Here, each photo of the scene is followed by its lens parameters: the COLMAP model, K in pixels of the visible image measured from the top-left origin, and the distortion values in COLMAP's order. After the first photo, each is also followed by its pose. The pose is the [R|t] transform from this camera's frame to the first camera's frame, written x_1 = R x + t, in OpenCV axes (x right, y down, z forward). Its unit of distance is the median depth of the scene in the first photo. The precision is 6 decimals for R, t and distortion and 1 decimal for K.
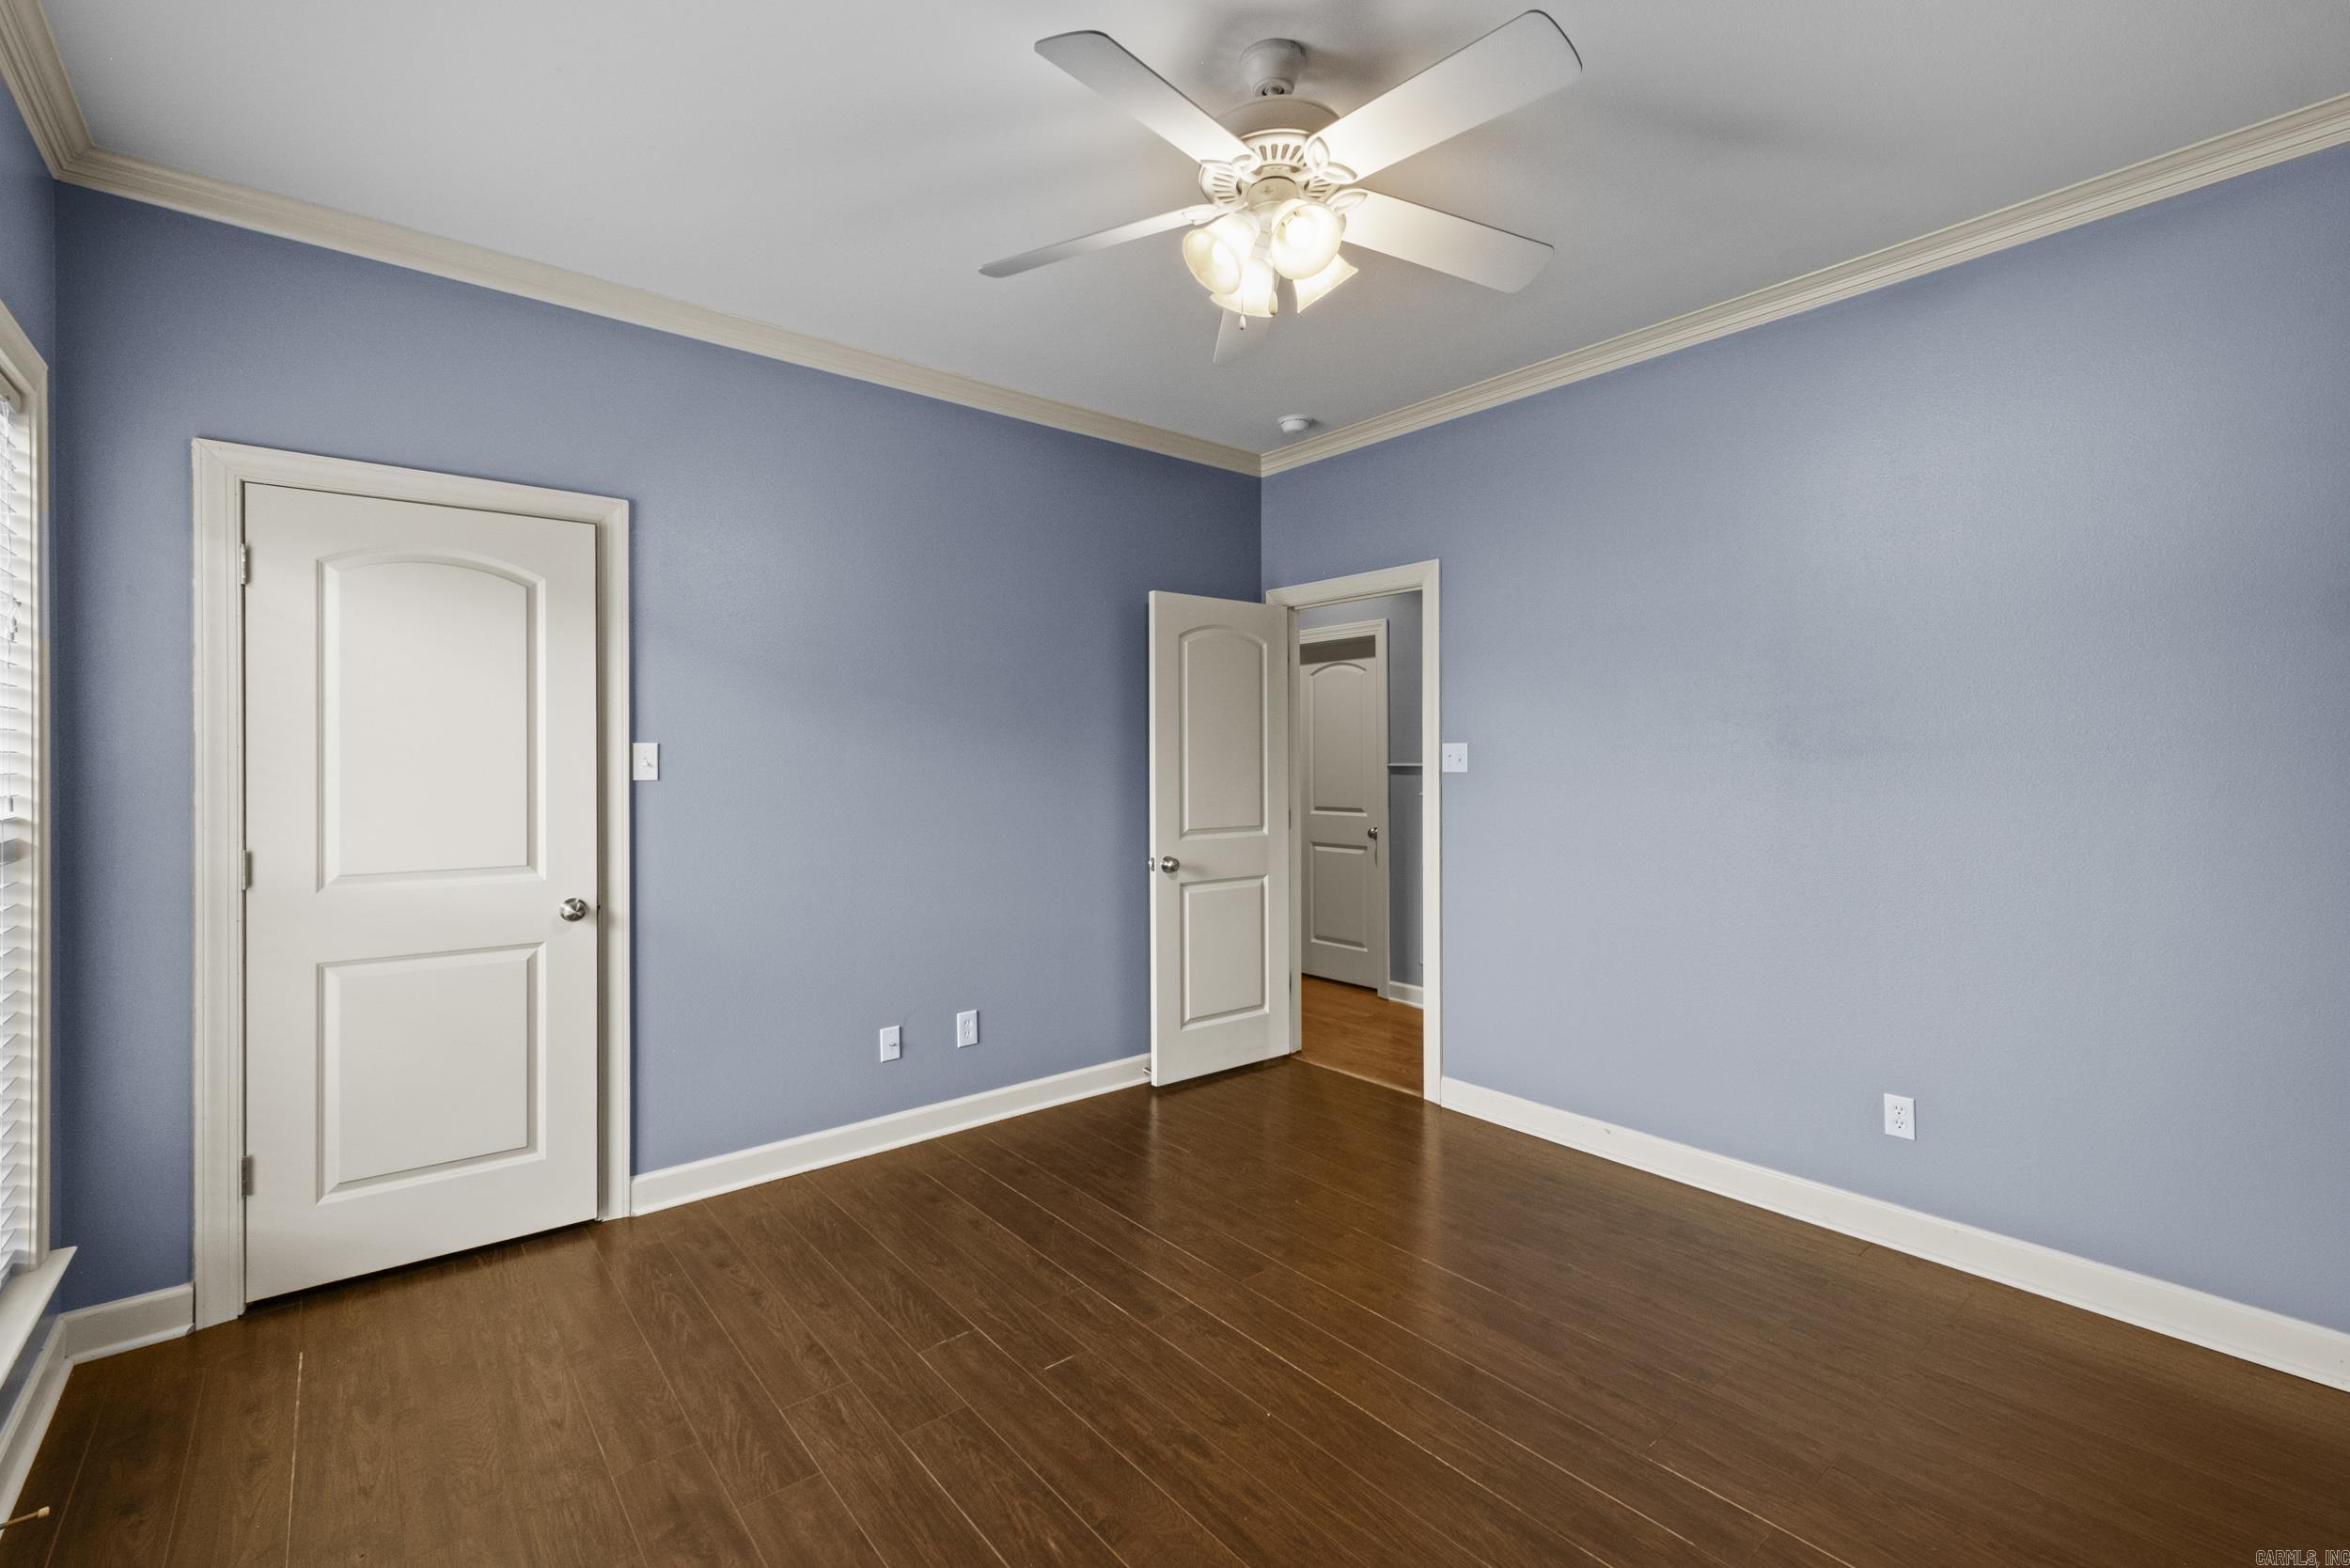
lens RADIAL K [[1016.0, 0, 1172.8], [0, 1016.0, 773.4], [0, 0, 1]] dist [-0.006437, 0.000561]
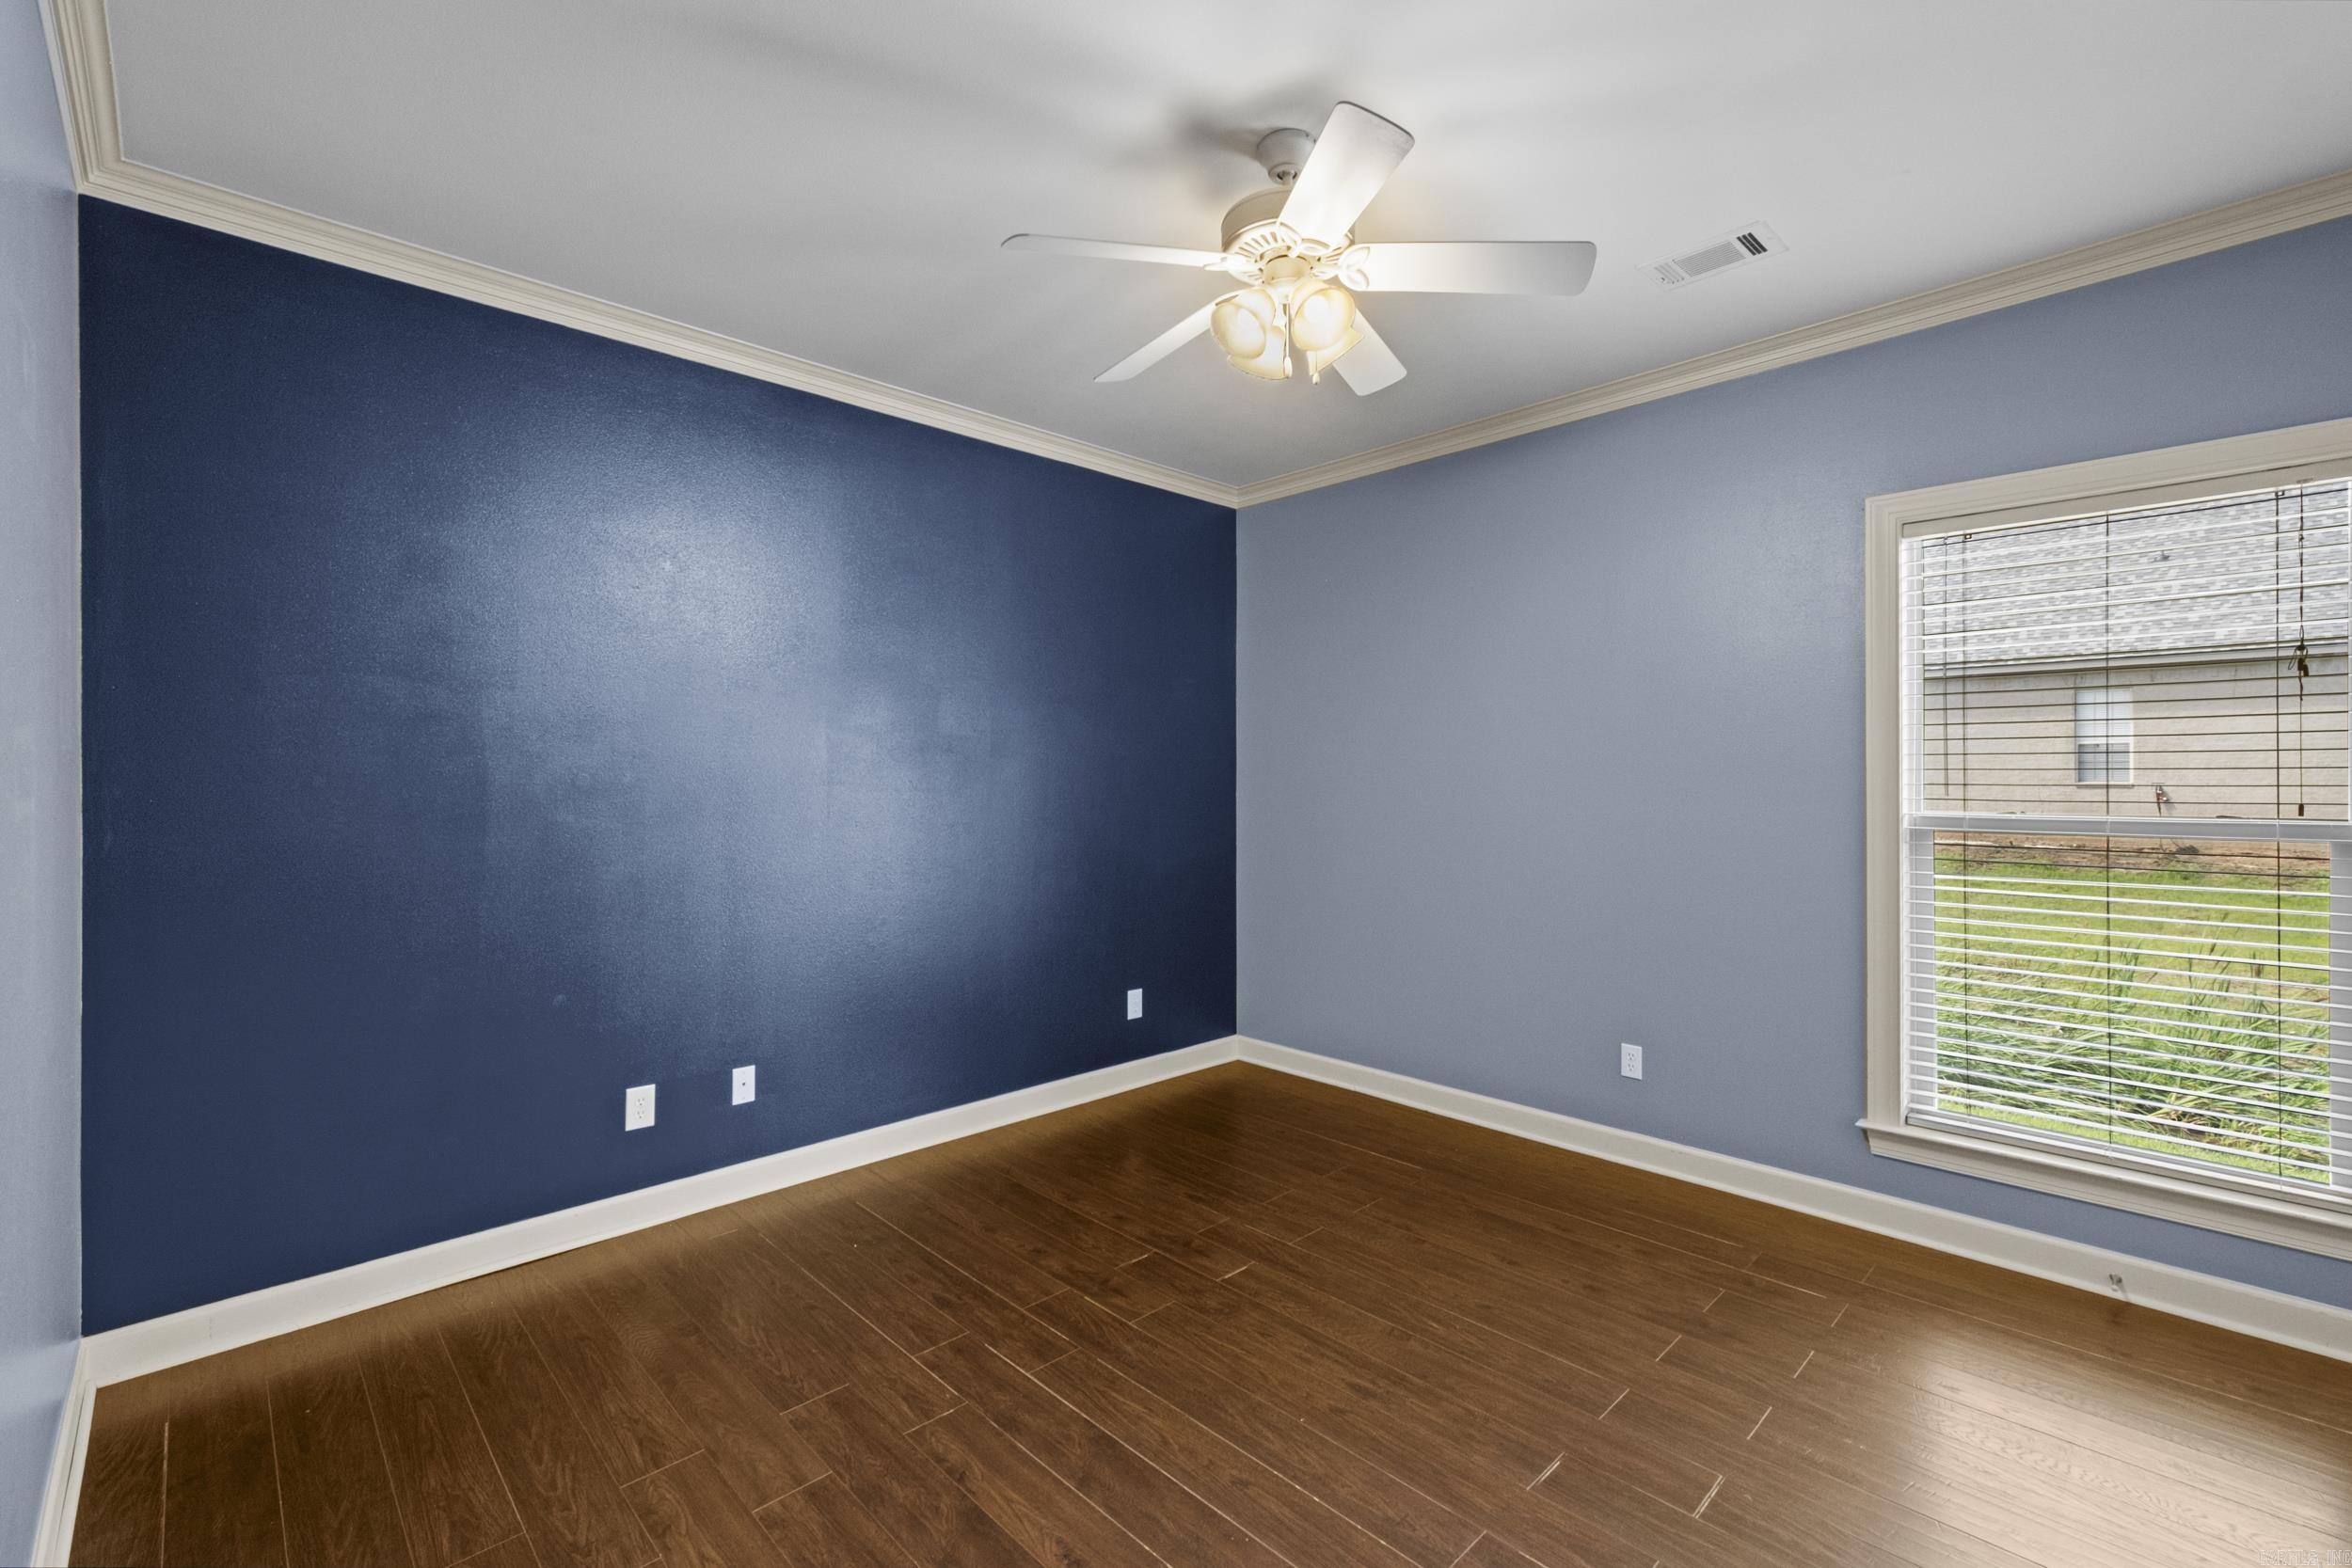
lens RADIAL K [[1016.7, 0, 1177.7], [0, 1016.7, 780.3], [0, 0, 1]] dist [-0.006437, 0.000561]
pose [[-0.996929, 0.006262, -0.078062, 0.305042], [0.005333, 0.999912, 0.012113, -0.028978], [0.078131, 0.011660, -0.996875, 2.067029]]
